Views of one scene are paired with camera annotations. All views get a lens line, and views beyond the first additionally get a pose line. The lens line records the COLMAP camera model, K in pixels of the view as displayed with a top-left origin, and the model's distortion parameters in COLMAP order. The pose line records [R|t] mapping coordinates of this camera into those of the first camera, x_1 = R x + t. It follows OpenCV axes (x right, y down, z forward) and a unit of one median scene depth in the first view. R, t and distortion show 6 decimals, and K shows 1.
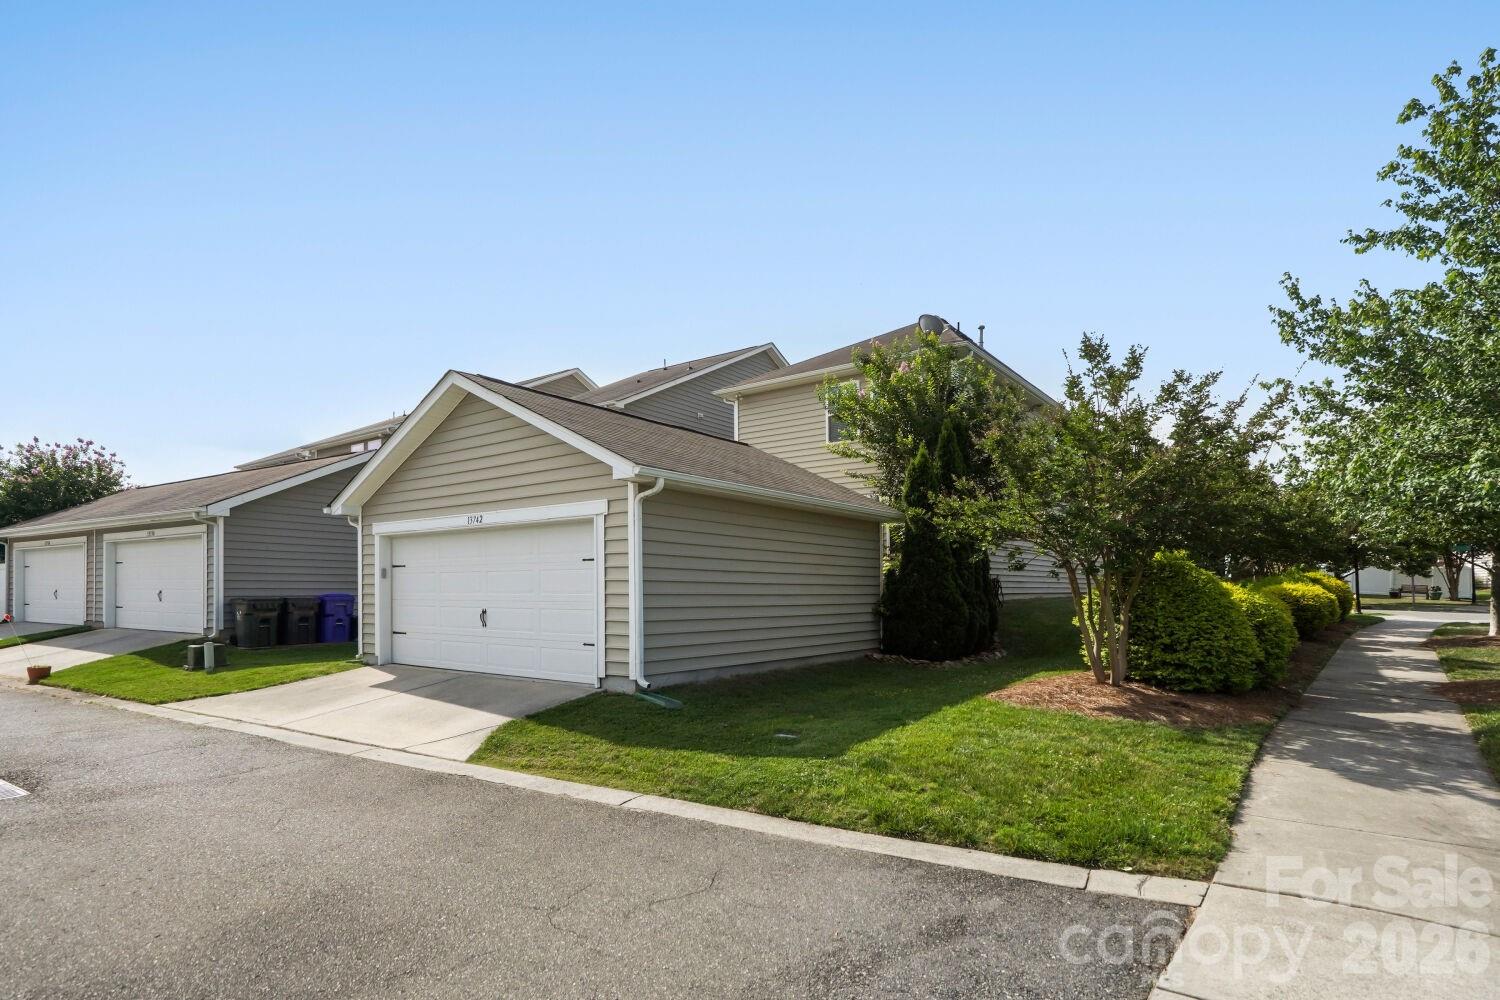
lens RADIAL K [[809.1, 0, 750.0], [0, 809.1, 500.0], [0, 0, 1]] dist [-0.002680, -0.000564]
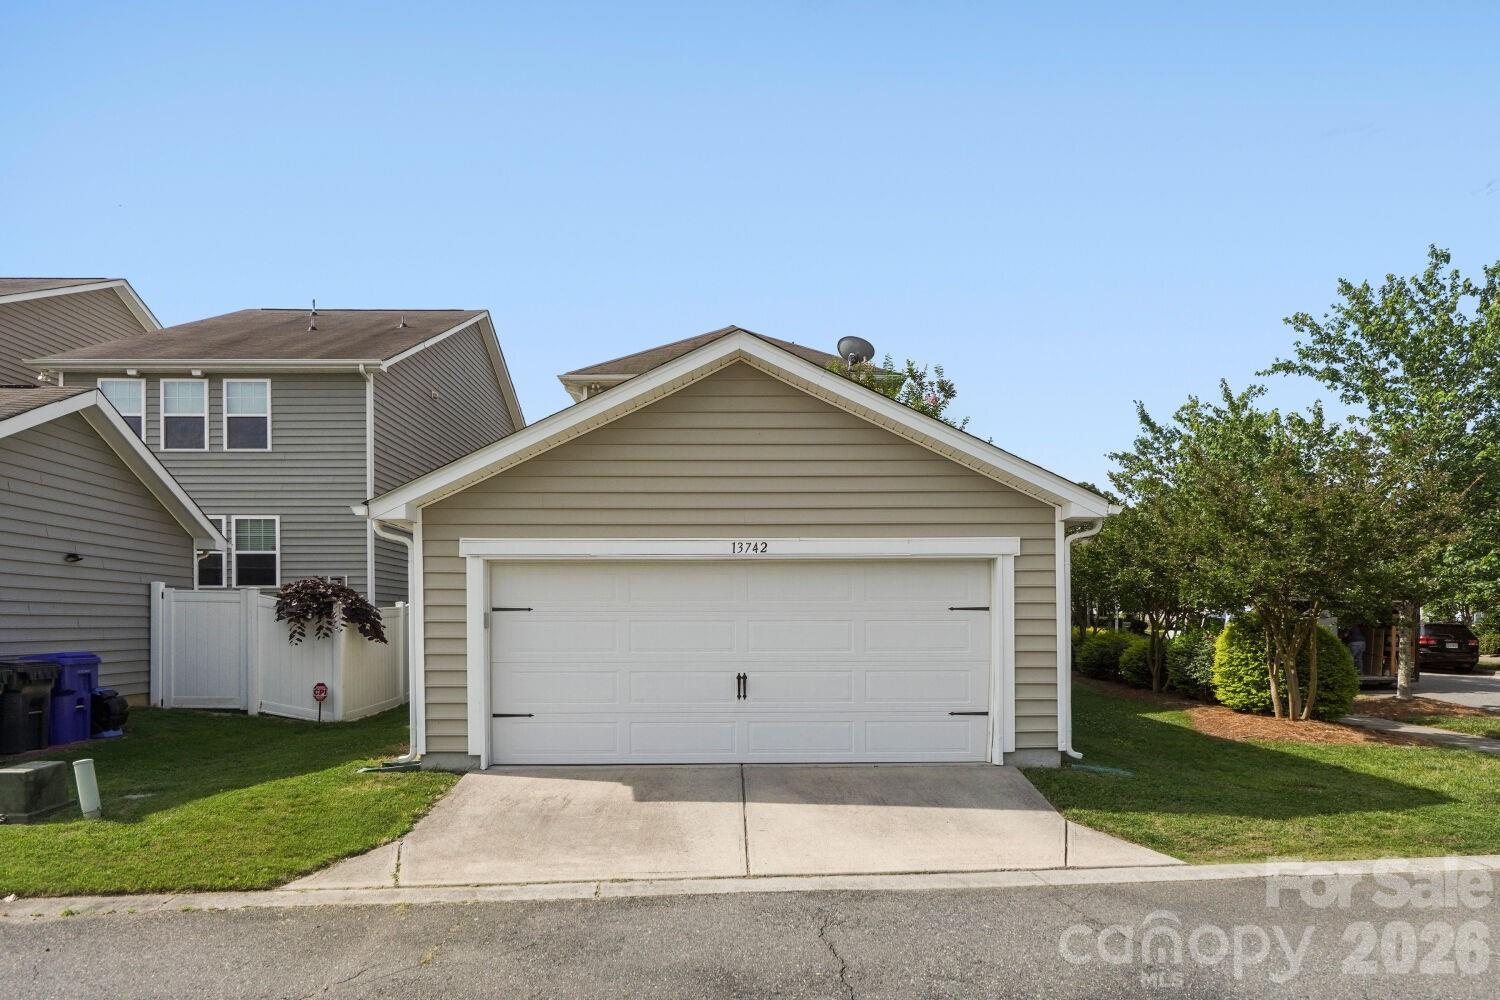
lens RADIAL K [[940.1, 0, 749.9], [0, 940.1, 563.0], [0, 0, 1]] dist [0.000404, 0.000067]
pose [[0.782878, 0.035457, 0.621164, -0.971023], [-0.065417, 0.997532, 0.025508, 0.018847], [-0.618727, -0.060604, 0.783265, 0.410692]]
